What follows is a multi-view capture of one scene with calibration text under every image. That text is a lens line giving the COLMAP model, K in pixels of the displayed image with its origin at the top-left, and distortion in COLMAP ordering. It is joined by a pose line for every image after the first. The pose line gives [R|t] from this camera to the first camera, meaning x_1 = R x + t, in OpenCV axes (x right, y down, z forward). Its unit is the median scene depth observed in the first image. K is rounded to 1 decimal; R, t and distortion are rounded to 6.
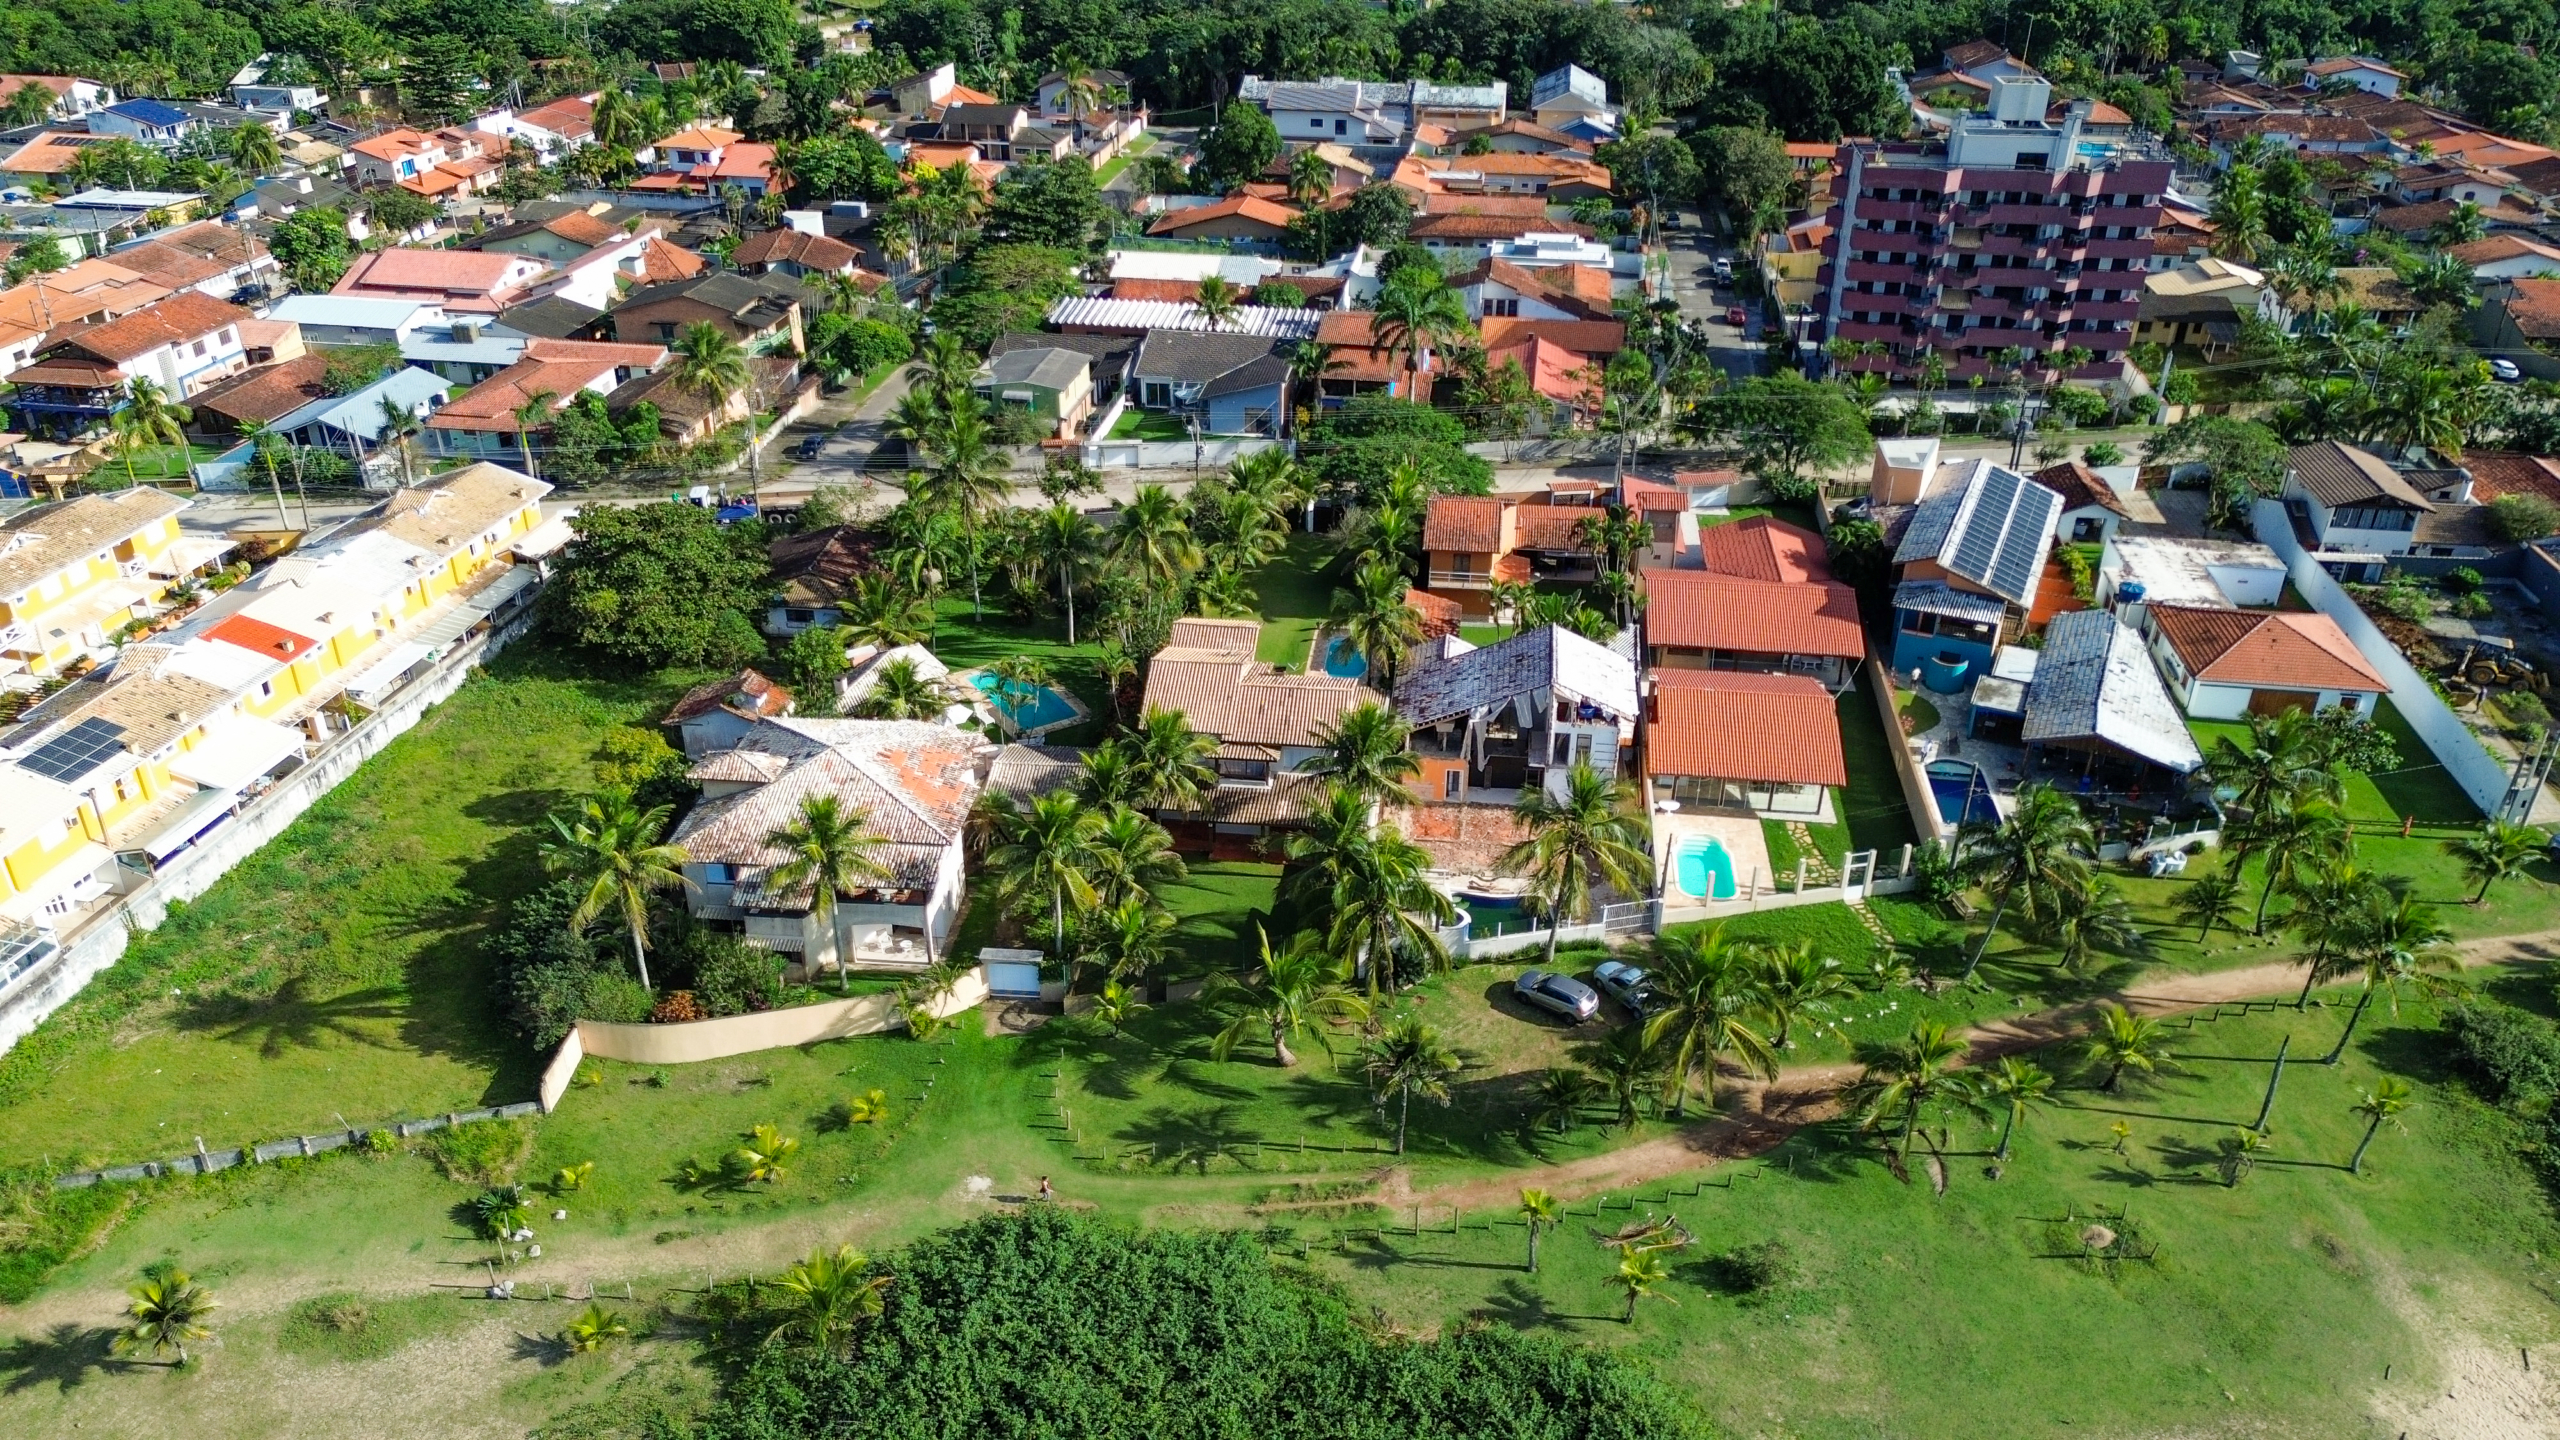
lens RADIAL K [[1803.3, 0, 1277.6], [0, 1803.3, 728.8], [0, 0, 1]] dist [0.071630, -0.068369]
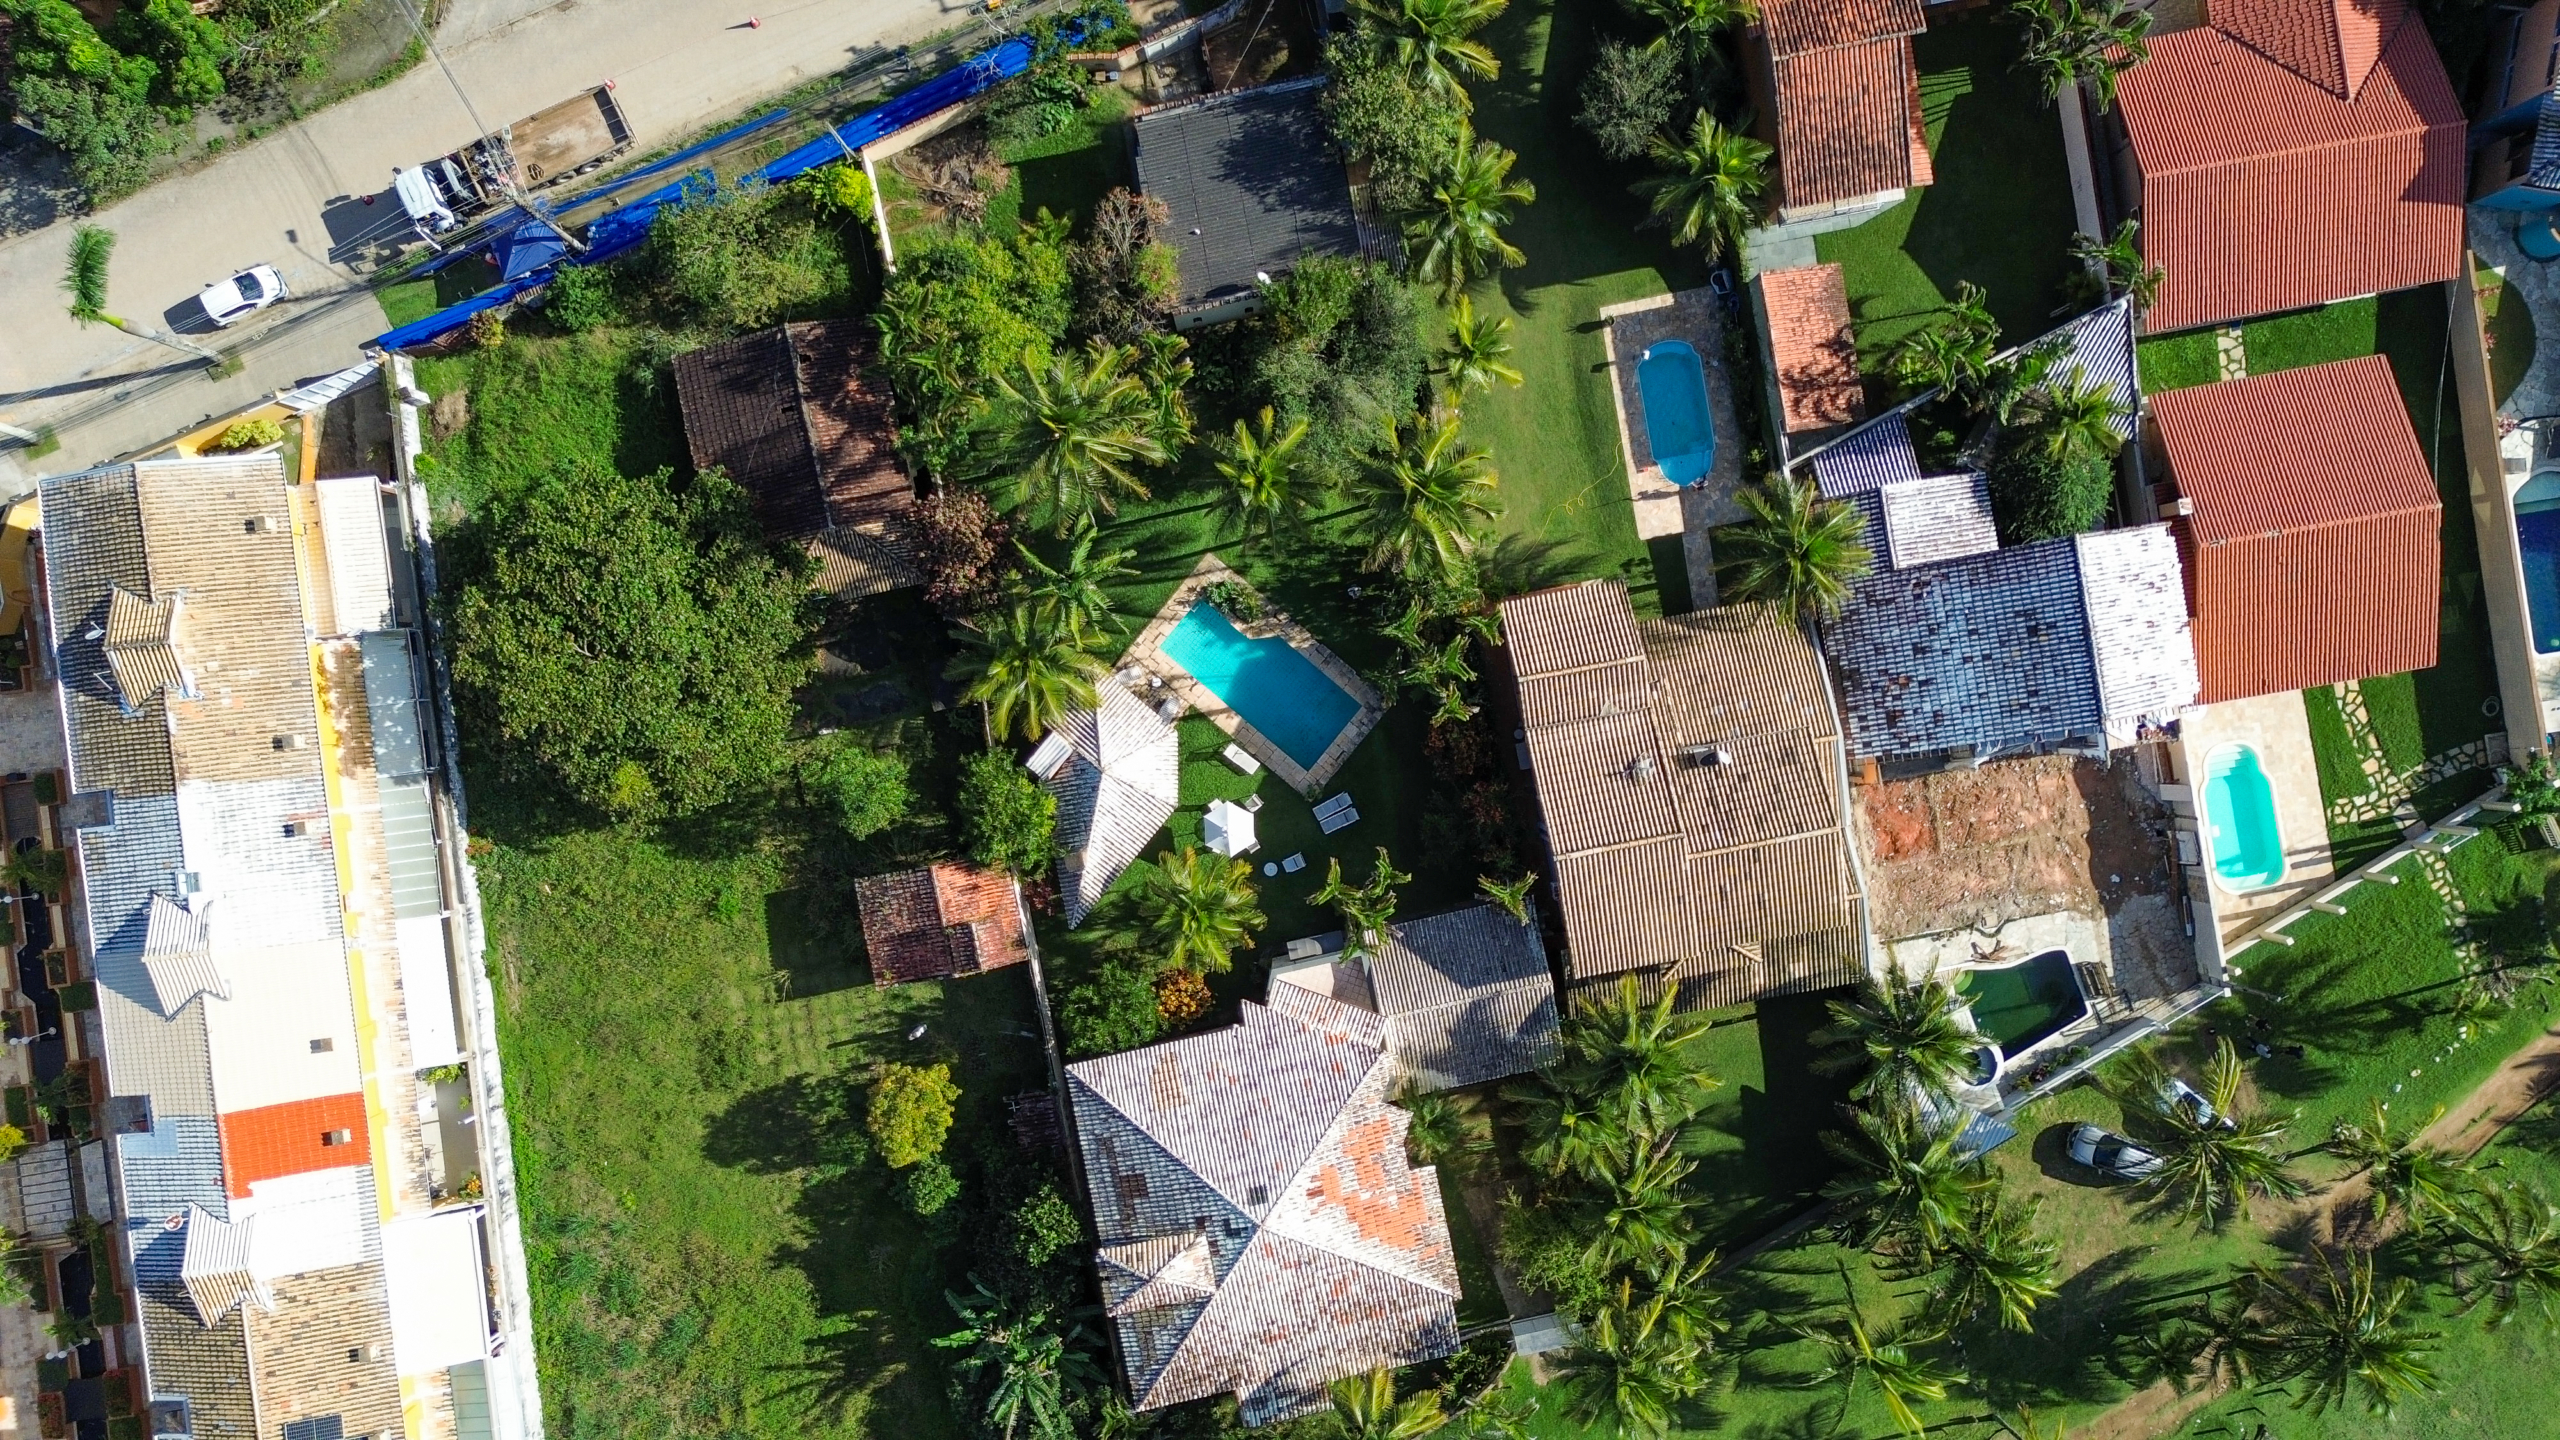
lens RADIAL K [[1803.3, 0, 1277.4], [0, 1803.3, 727.5], [0, 0, 1]] dist [0.071630, -0.068369]
pose [[0.955981, -0.293412, -0.003258, -0.193549], [0.139237, 0.443827, 0.885229, -0.864535], [-0.258290, -0.846716, 0.465144, 0.908206]]
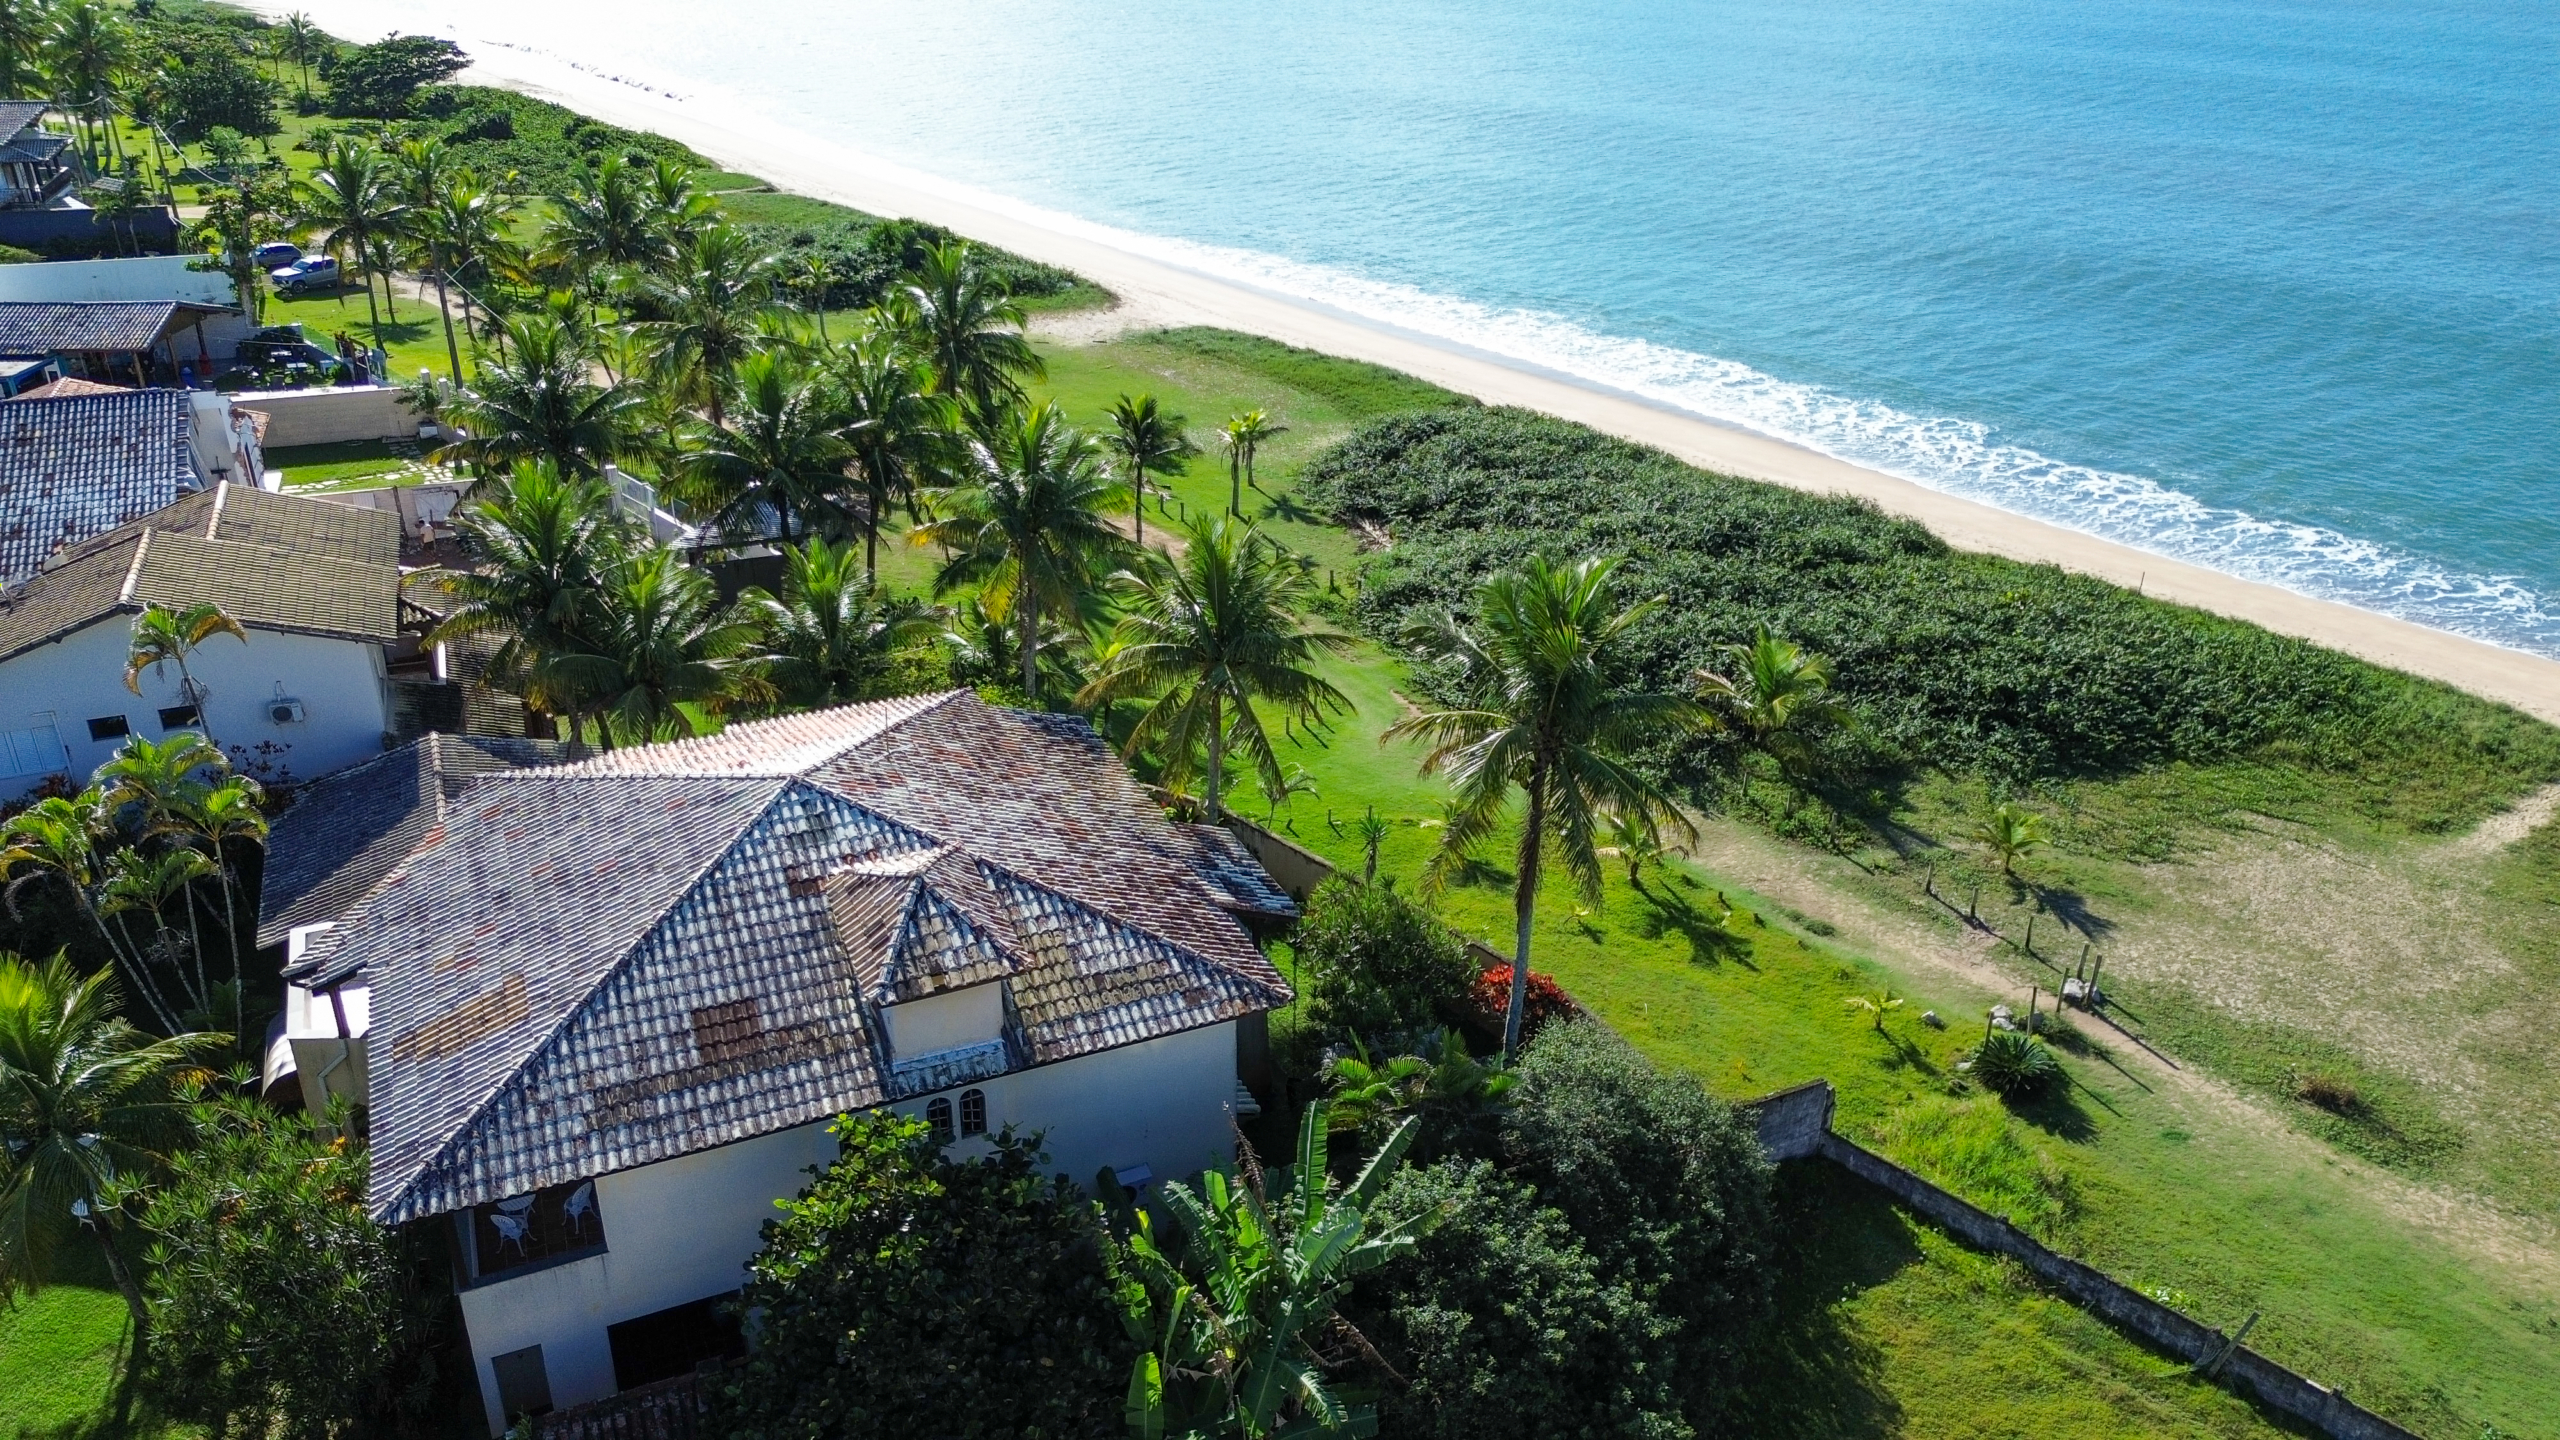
lens RADIAL K [[1803.3, 0, 1283.3], [0, 1803.3, 726.4], [0, 0, 1]] dist [0.071630, -0.068369]
pose [[-0.492979, -0.385999, 0.779729, -0.634674], [0.403060, 0.692906, 0.597850, -0.193532], [-0.771048, 0.609005, -0.186007, 1.096463]]
